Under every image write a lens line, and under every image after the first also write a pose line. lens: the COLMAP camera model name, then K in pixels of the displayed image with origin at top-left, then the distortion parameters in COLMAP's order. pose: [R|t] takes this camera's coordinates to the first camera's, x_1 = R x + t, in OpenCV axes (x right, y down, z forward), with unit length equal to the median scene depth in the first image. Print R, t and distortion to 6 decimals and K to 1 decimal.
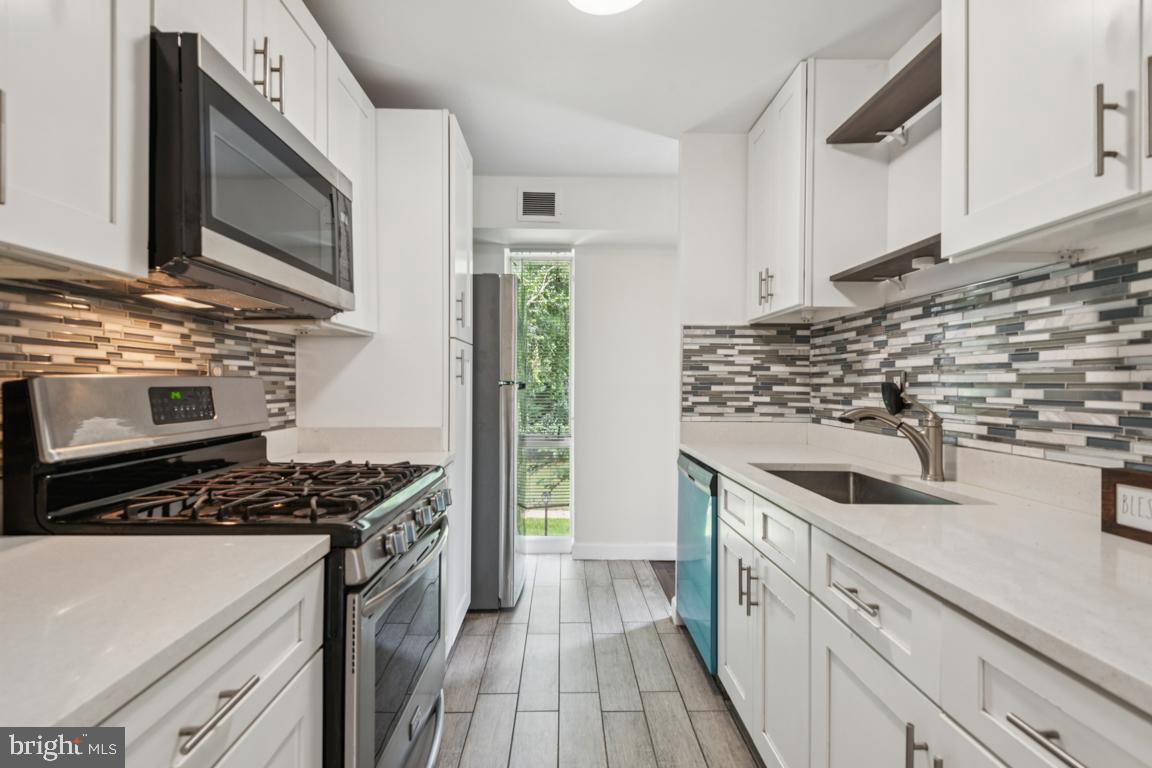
lens RADIAL K [[540.7, 0, 576.3], [0, 540.7, 384.1], [0, 0, 1]] dist [-0.001245, 0.000020]
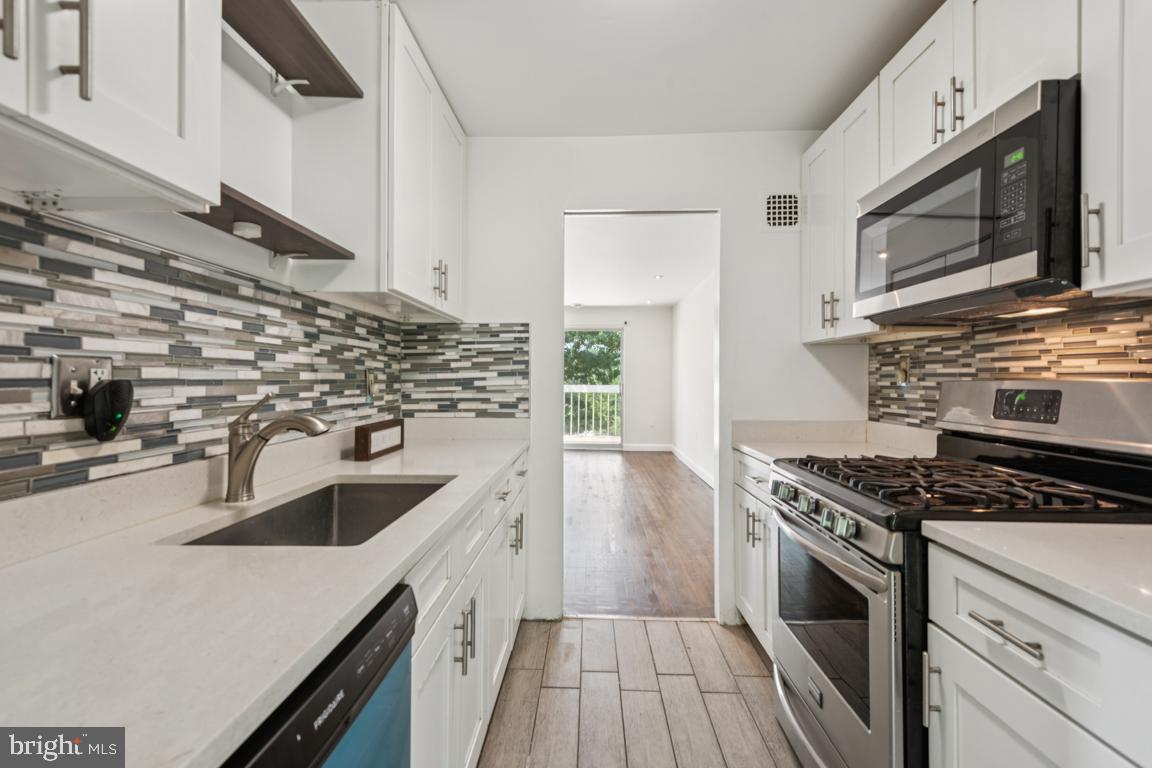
lens RADIAL K [[535.1, 0, 576.9], [0, 535.1, 377.5], [0, 0, 1]] dist [0.001261, 0.000085]
pose [[-0.998511, -0.007752, 0.053997, 0.126553], [-0.007821, 0.999969, -0.001061, -0.011102], [-0.053987, -0.001481, -0.998541, 2.036375]]
